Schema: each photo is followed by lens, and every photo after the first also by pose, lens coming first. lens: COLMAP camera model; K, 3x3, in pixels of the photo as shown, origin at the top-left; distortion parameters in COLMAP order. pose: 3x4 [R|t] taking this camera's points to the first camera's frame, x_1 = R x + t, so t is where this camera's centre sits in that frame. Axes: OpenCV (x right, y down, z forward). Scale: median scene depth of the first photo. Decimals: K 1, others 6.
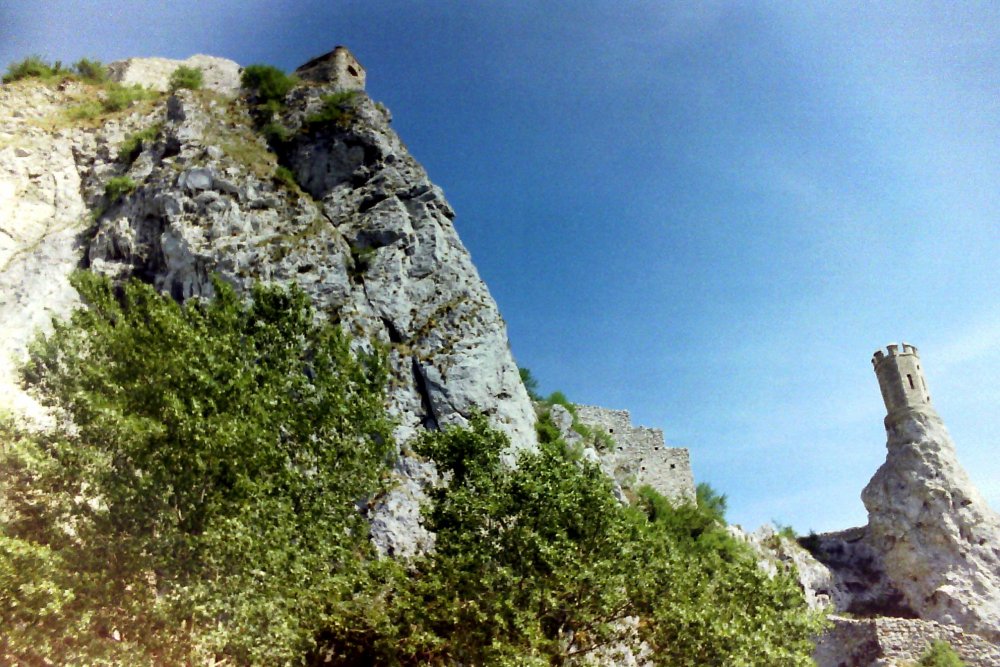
lens RADIAL K [[896.9, 0, 500.0], [0, 896.9, 333.5], [0, 0, 1]] dist [-0.091980, 0.015589]
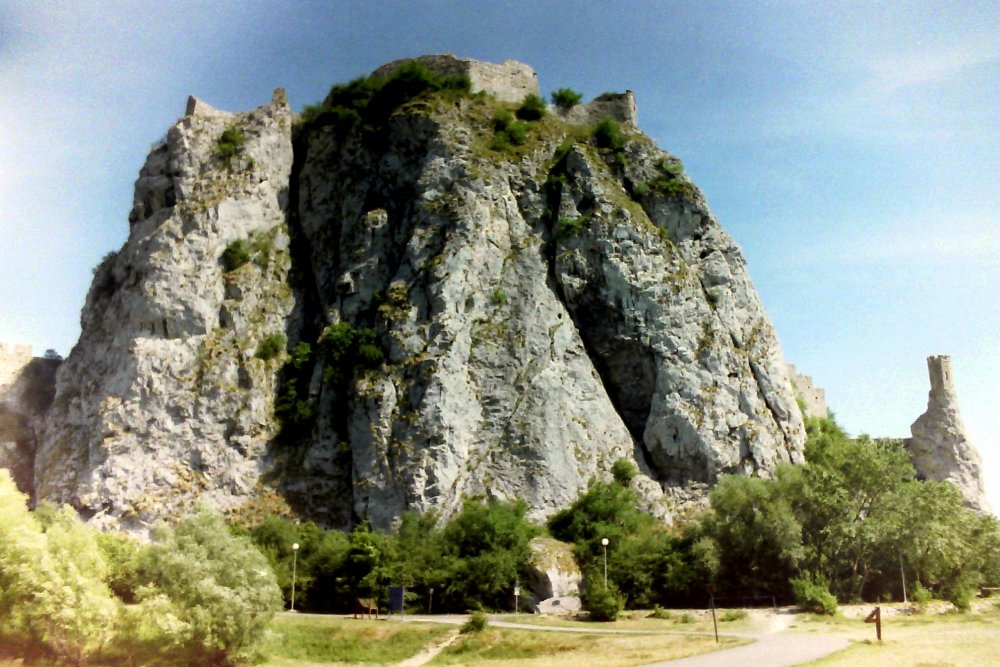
lens RADIAL K [[896.9, 0, 500.0], [0, 896.9, 333.5], [0, 0, 1]] dist [-0.091980, 0.015589]
pose [[0.979651, 0.087723, 0.180525, -0.906745], [-0.133825, 0.955809, 0.261765, -0.426966], [-0.149585, -0.280597, 0.948098, -0.721029]]
